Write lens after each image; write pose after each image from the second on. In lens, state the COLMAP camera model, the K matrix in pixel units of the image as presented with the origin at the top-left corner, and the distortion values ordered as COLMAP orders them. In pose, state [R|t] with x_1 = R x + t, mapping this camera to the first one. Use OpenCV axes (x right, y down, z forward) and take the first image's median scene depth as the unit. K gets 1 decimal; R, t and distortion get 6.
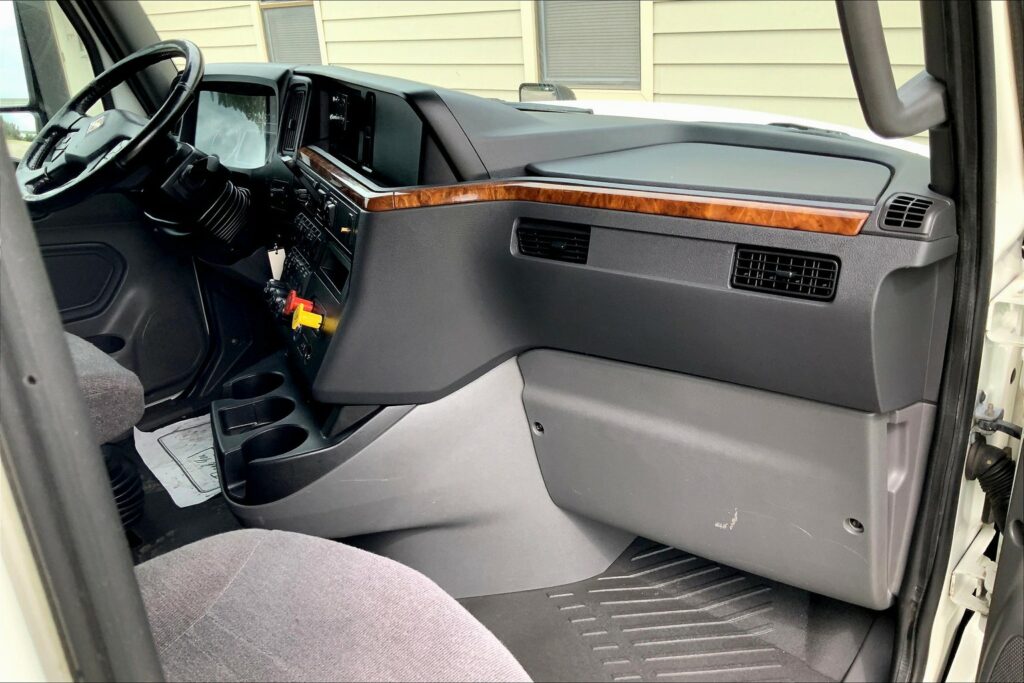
lens RADIAL K [[840.7, 0, 512.0], [0, 840.7, 341.5], [0, 0, 1]] dist [0.092032, -0.186434]
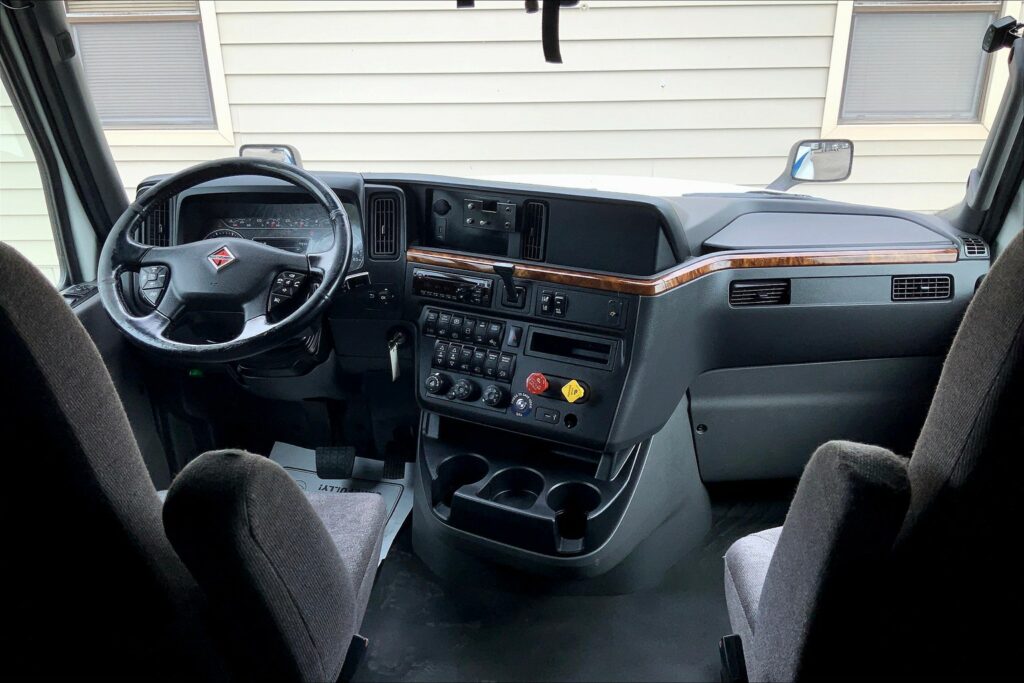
lens RADIAL K [[840.7, 0, 512.0], [0, 840.7, 341.5], [0, 0, 1]] dist [0.092032, -0.186434]
pose [[0.747987, -0.211002, 0.629280, -1.326524], [0.214269, 0.974122, 0.071942, -0.256390], [-0.628175, 0.081023, 0.773842, 0.156024]]
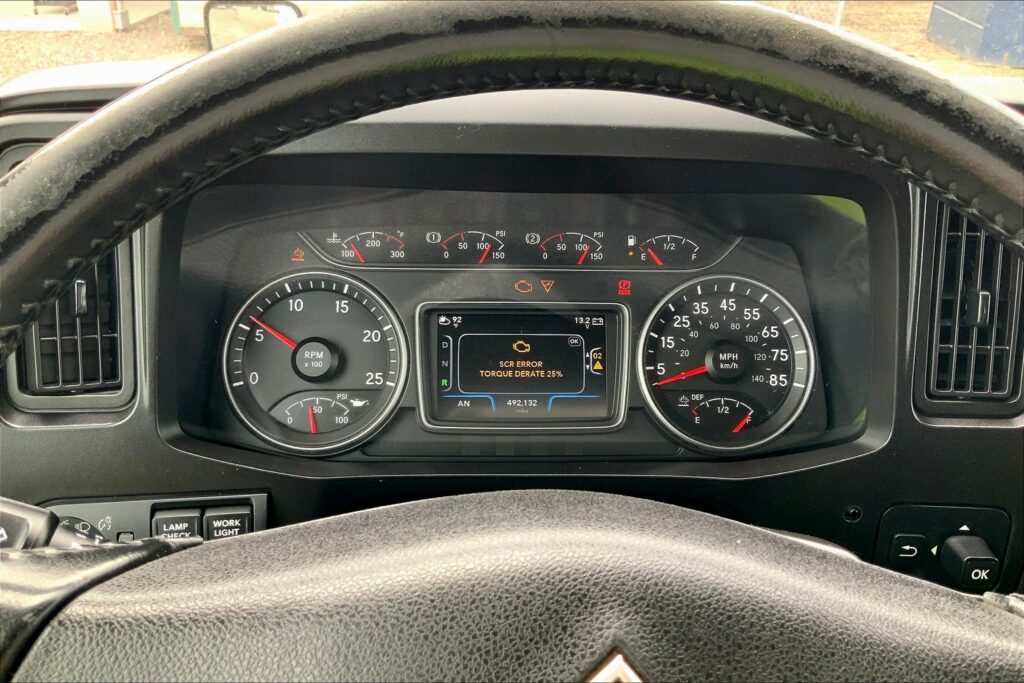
lens RADIAL K [[848.9, 0, 510.7], [0, 848.9, 336.2], [0, 0, 1]] dist [0.112721, -0.269176]
pose [[0.695035, -0.282660, 0.661082, -0.868817], [0.198845, 0.959184, 0.201063, -0.528168], [-0.690932, -0.008293, 0.722872, 1.453753]]
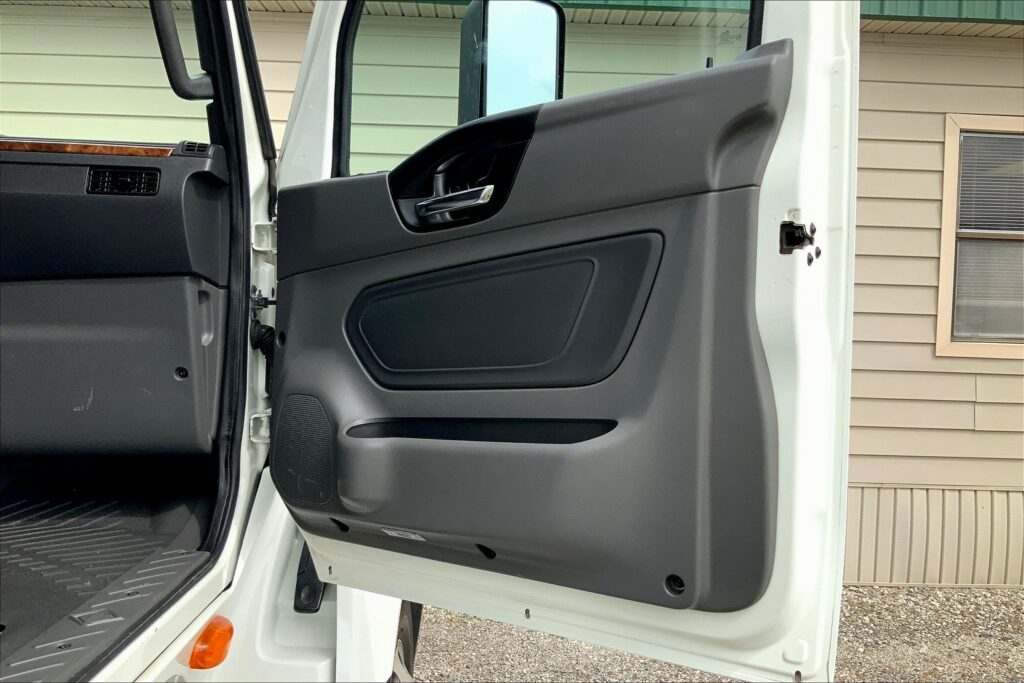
lens RADIAL K [[840.7, 0, 512.0], [0, 840.7, 341.5], [0, 0, 1]] dist [0.092032, -0.186434]
pose [[0.717023, 0.067567, 0.693767, -0.205028], [0.185681, 0.940814, -0.283533, 0.692300], [-0.671863, 0.332119, 0.662040, -0.361742]]
